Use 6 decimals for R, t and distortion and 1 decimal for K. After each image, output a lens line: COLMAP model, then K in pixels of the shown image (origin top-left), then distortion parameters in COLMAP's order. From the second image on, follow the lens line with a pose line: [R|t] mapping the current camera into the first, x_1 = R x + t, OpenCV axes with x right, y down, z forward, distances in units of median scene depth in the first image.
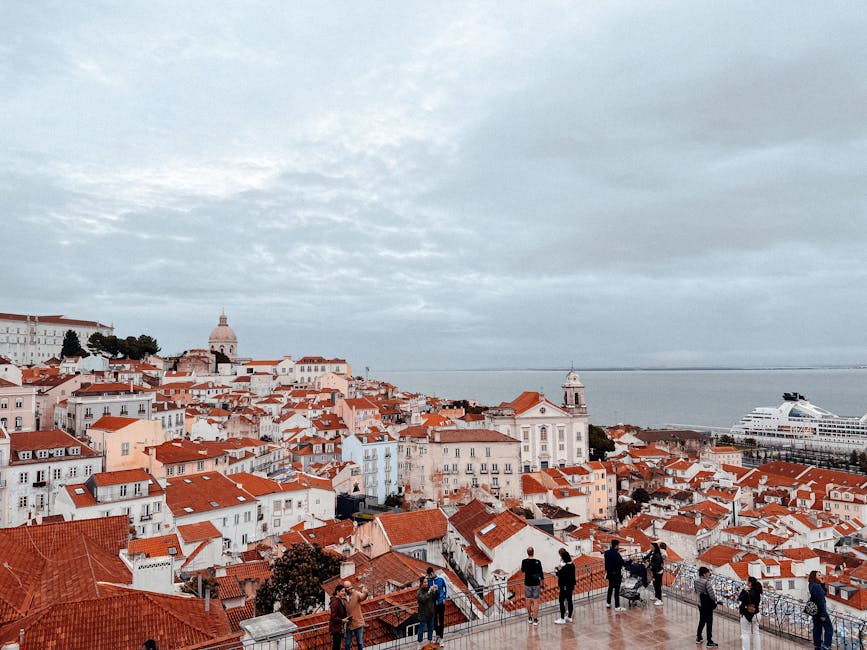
lens RADIAL K [[702.6, 0, 433.5], [0, 702.6, 325.0], [0, 0, 1]] dist [0.030170, -0.003671]
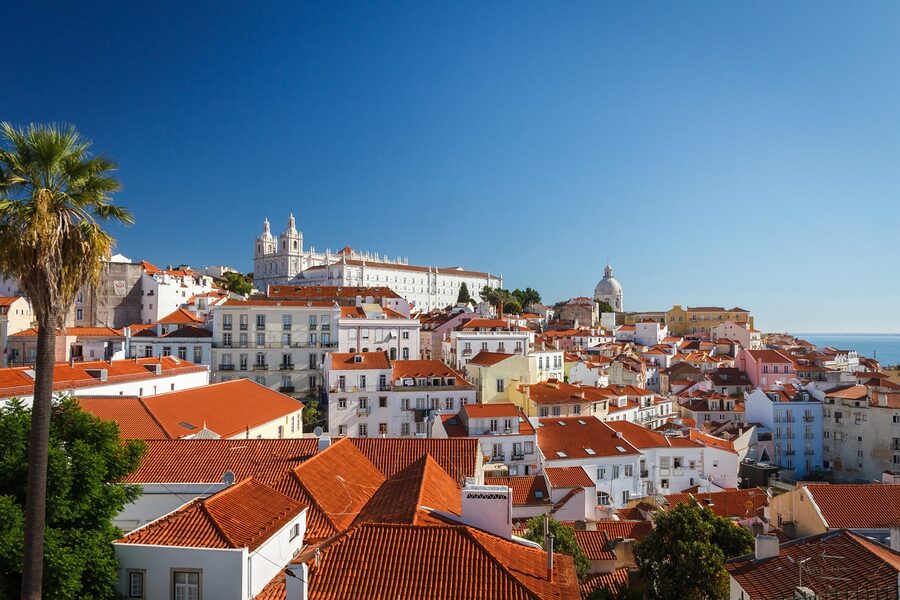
lens RADIAL K [[715.9, 0, 450.0], [0, 715.9, 300.0], [0, 0, 1]] dist [0.007806, 0.008779]
pose [[0.870189, -0.006118, -0.492681, -0.020616], [0.011778, 0.999895, 0.008385, 0.048201], [0.492578, -0.013100, 0.870170, 0.124685]]
